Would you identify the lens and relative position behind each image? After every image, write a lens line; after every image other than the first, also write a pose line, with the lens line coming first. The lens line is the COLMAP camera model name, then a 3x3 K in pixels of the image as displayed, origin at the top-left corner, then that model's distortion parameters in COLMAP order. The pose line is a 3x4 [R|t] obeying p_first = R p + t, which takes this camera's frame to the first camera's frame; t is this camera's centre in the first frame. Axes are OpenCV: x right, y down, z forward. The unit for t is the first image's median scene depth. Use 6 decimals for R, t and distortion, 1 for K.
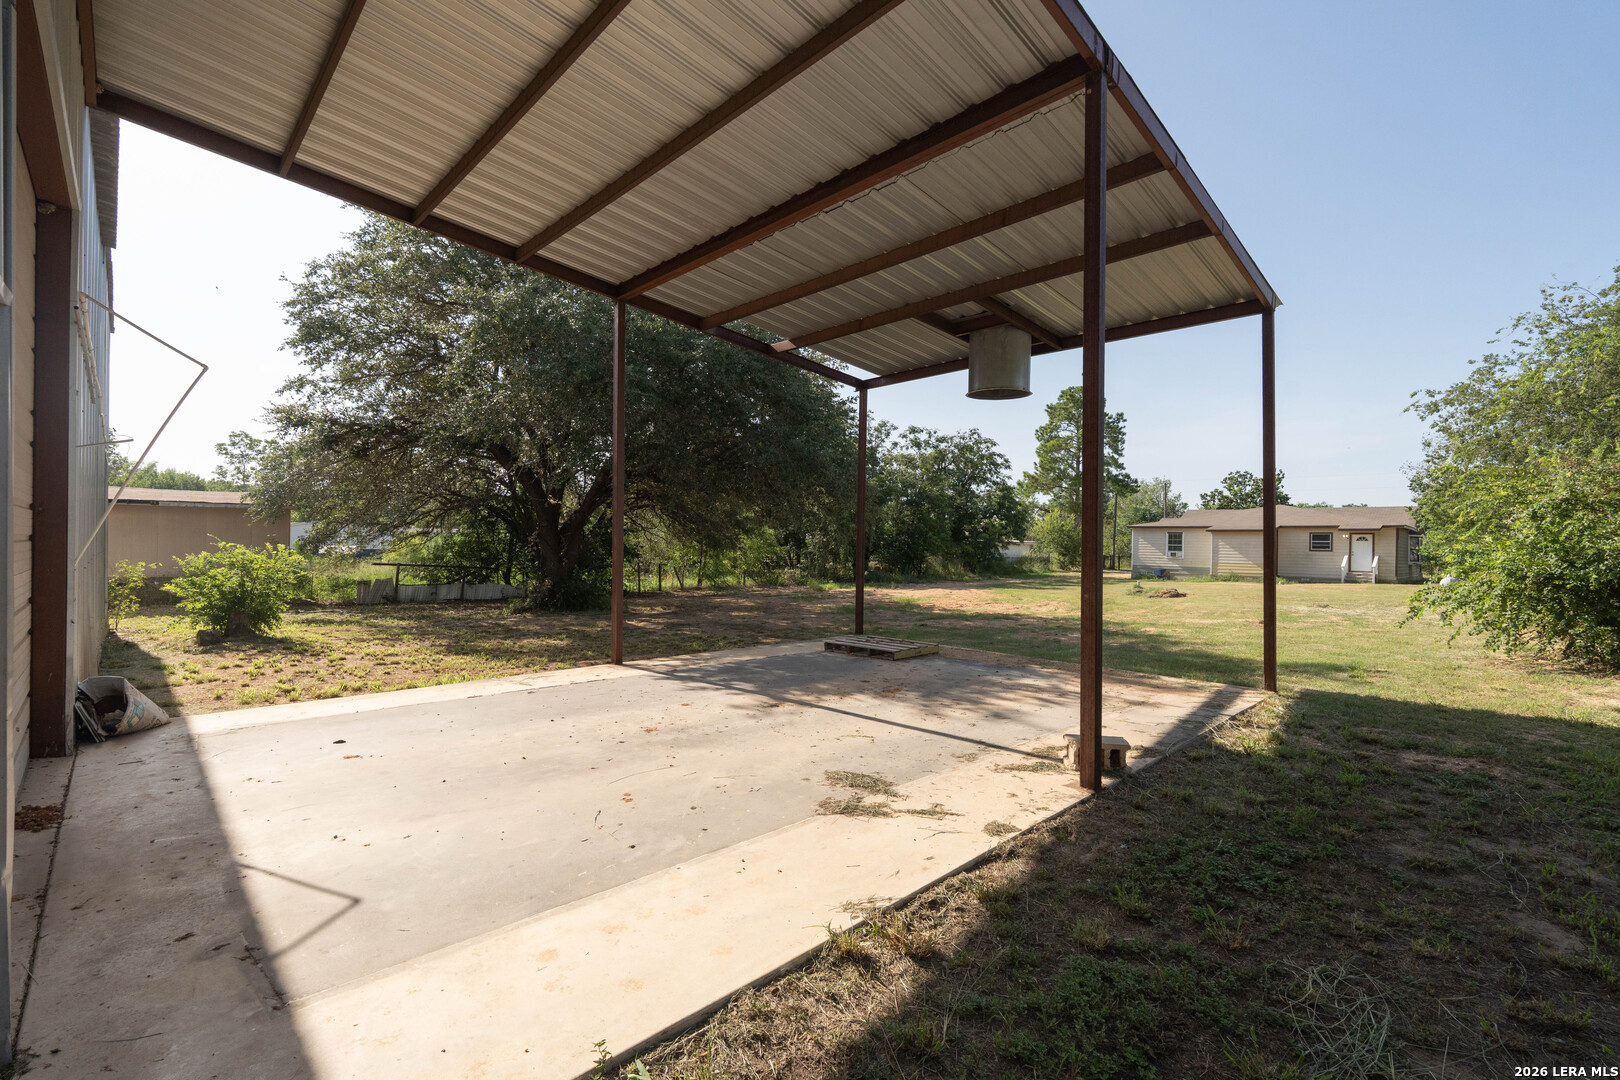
lens RADIAL K [[739.6, 0, 804.2], [0, 739.6, 535.6], [0, 0, 1]] dist [-0.002622, 0.000691]
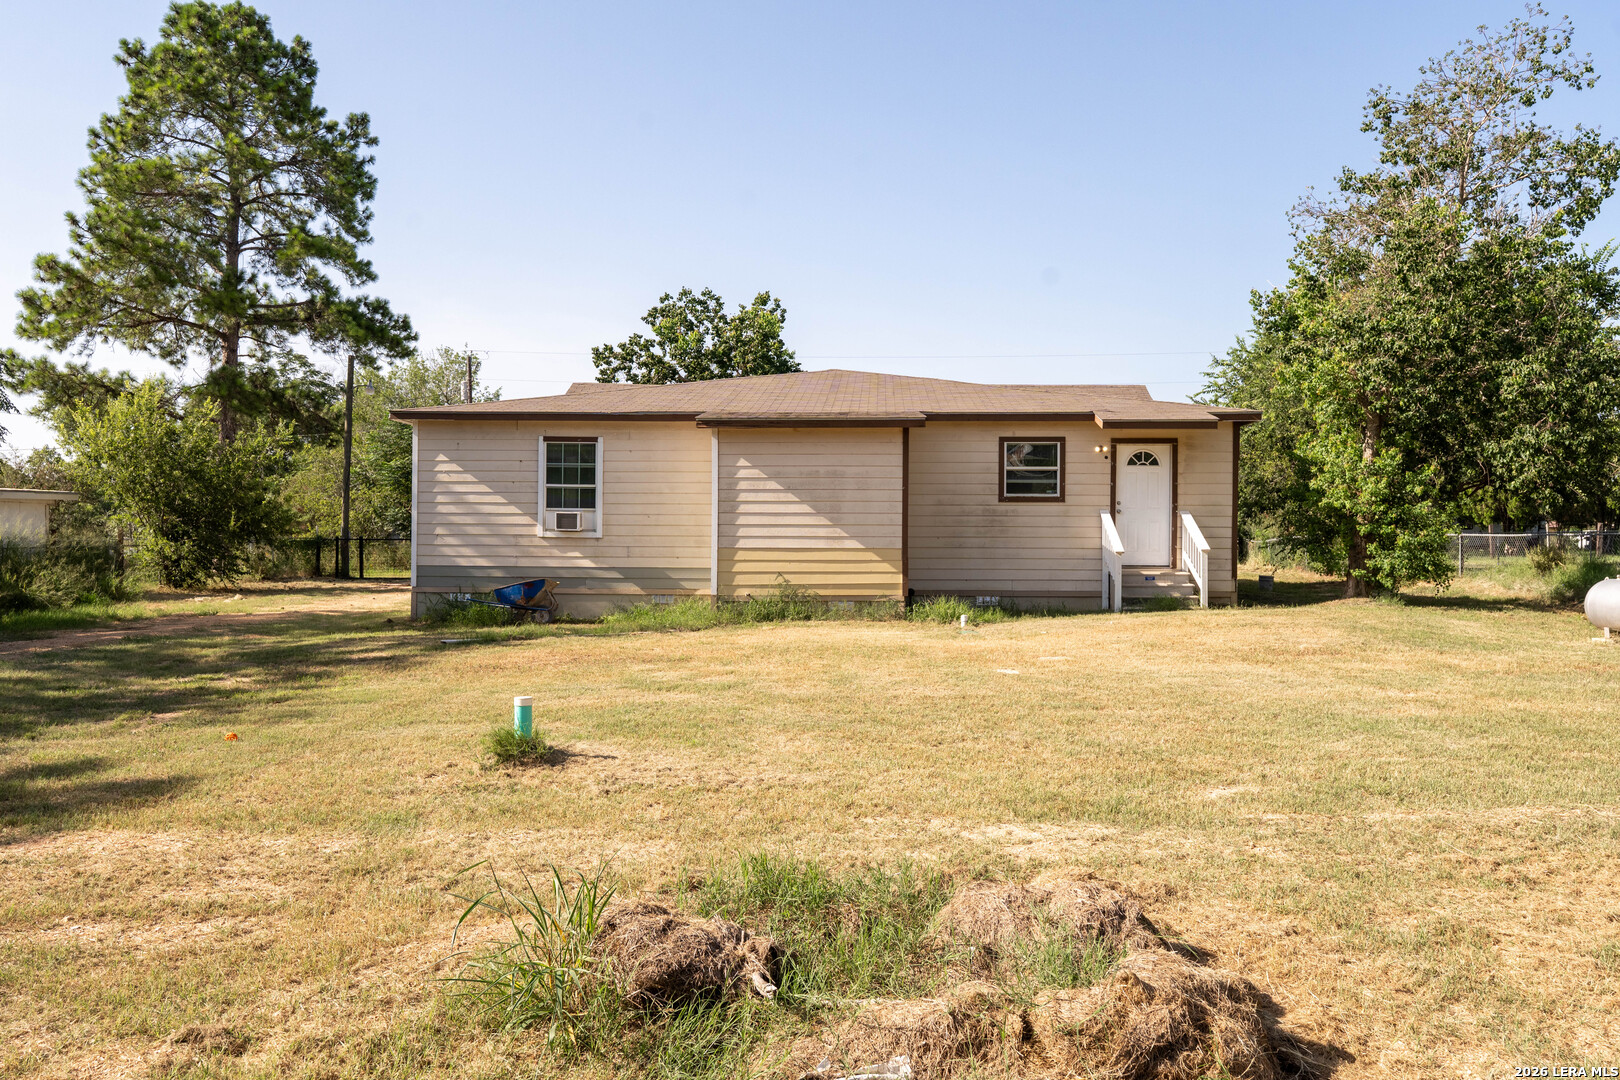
lens RADIAL K [[1320.1, 0, 807.9], [0, 1320.1, 532.7], [0, 0, 1]] dist [-0.001073, 0.001976]
pose [[0.745102, -0.012656, 0.666831, 0.209751], [0.002343, 0.999863, 0.016359, 0.018293], [-0.666947, -0.010627, 0.745030, 0.492883]]
